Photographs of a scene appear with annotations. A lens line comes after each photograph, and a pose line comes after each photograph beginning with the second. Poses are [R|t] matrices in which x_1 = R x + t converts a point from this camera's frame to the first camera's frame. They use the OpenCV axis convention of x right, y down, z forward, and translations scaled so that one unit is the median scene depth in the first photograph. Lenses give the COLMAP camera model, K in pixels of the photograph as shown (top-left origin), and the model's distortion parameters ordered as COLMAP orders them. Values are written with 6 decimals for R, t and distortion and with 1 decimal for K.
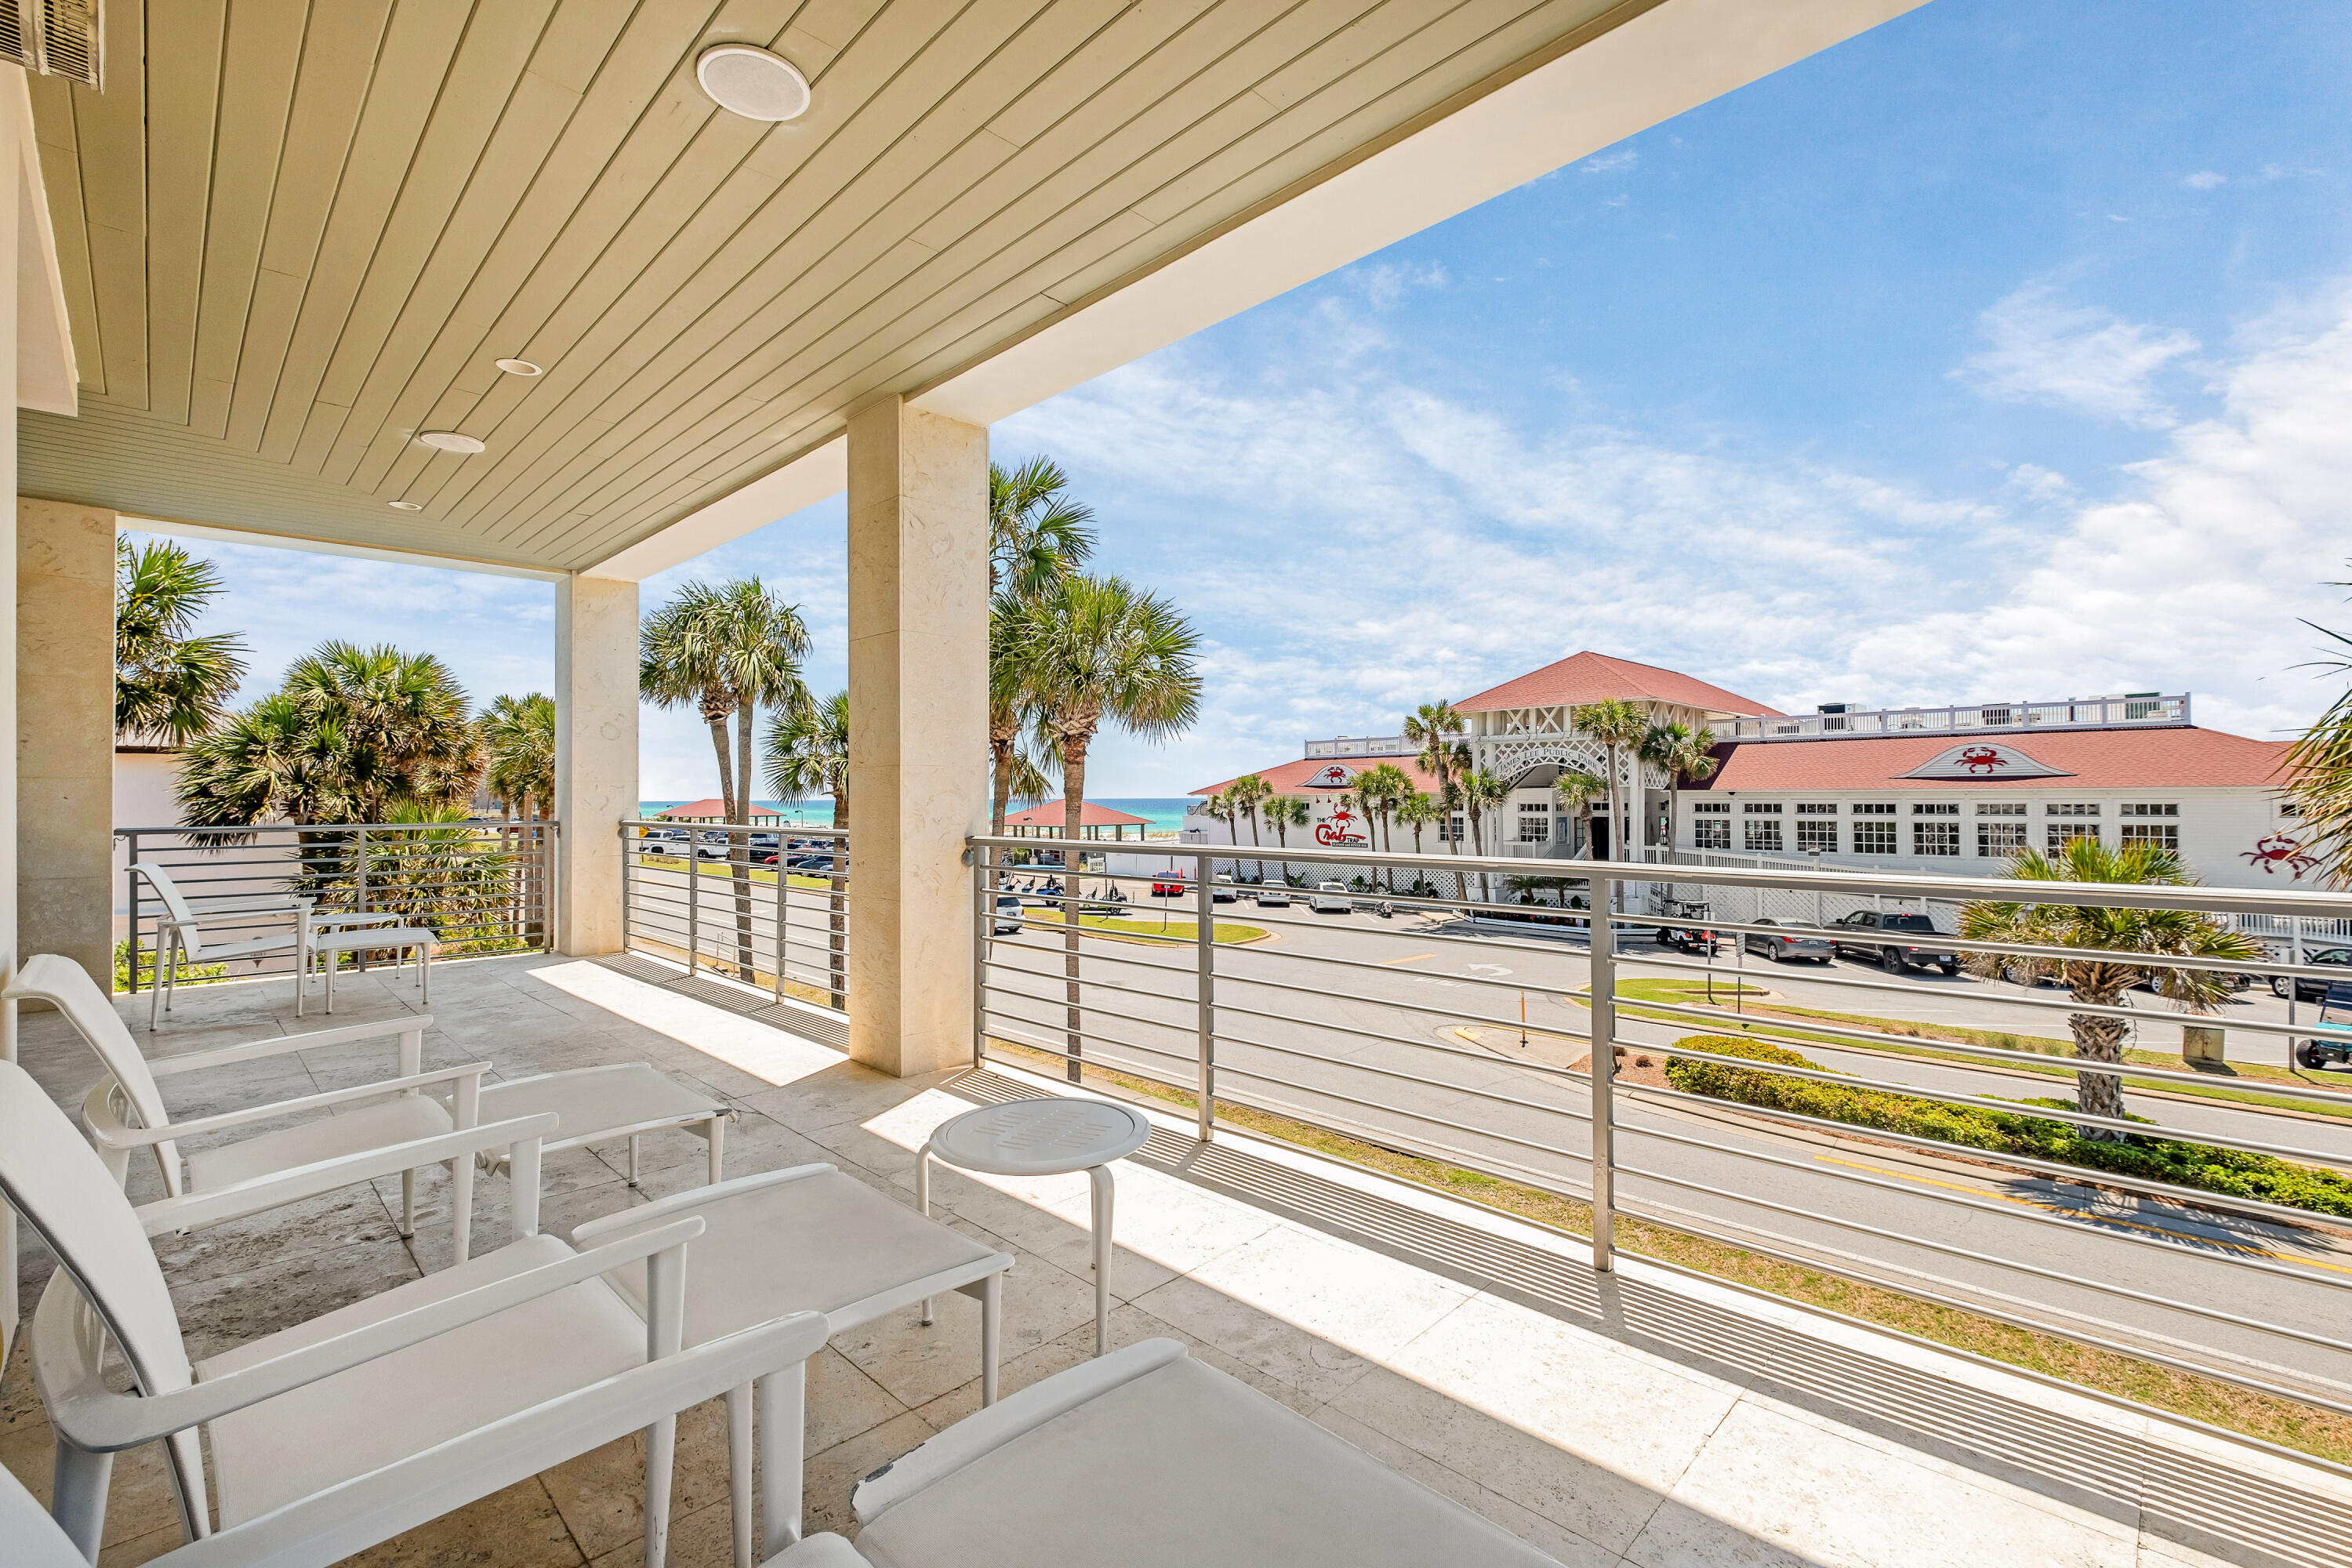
lens RADIAL K [[1021.7, 0, 1176.0], [0, 1021.7, 784.0], [0, 0, 1]] dist [0.000311, -0.000574]
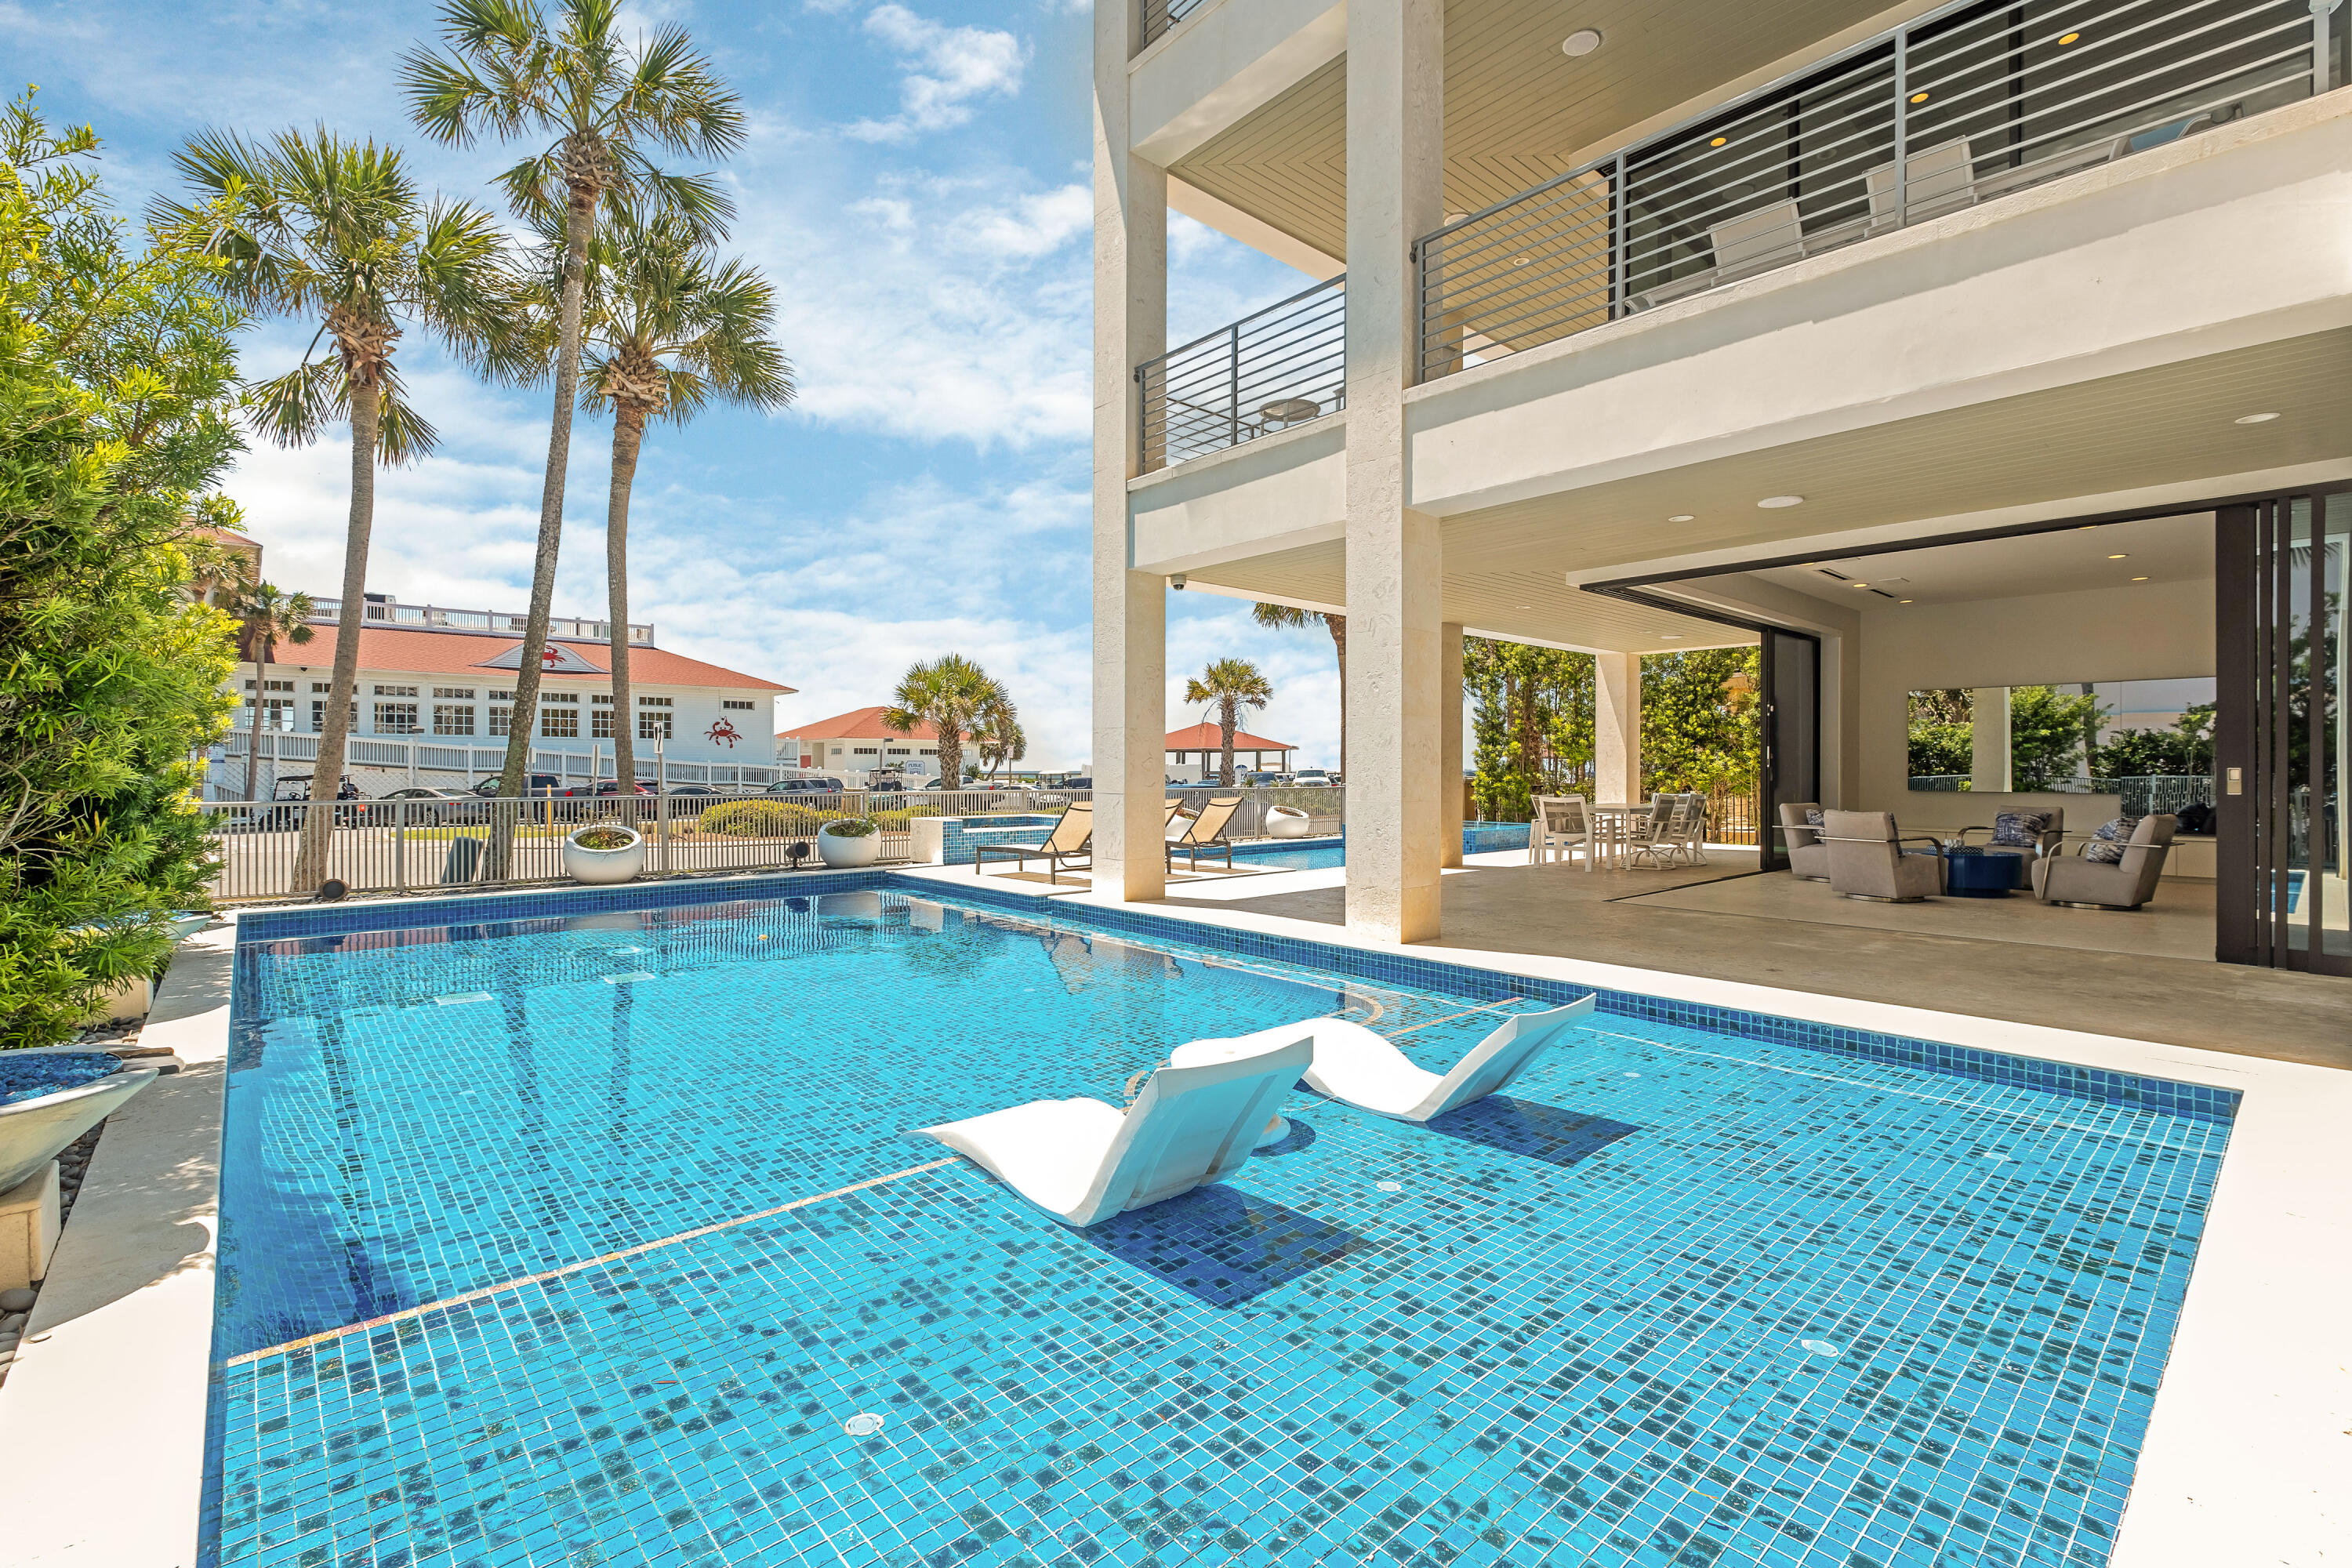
lens RADIAL K [[1031.6, 0, 1189.1], [0, 1031.6, 784.7], [0, 0, 1]] dist [0.011068, -0.005904]
pose [[0.035463, -0.007810, 0.999340, -0.329484], [-0.009130, 0.999925, 0.008138, 0.091546], [-0.999329, -0.009413, 0.035389, 0.167956]]
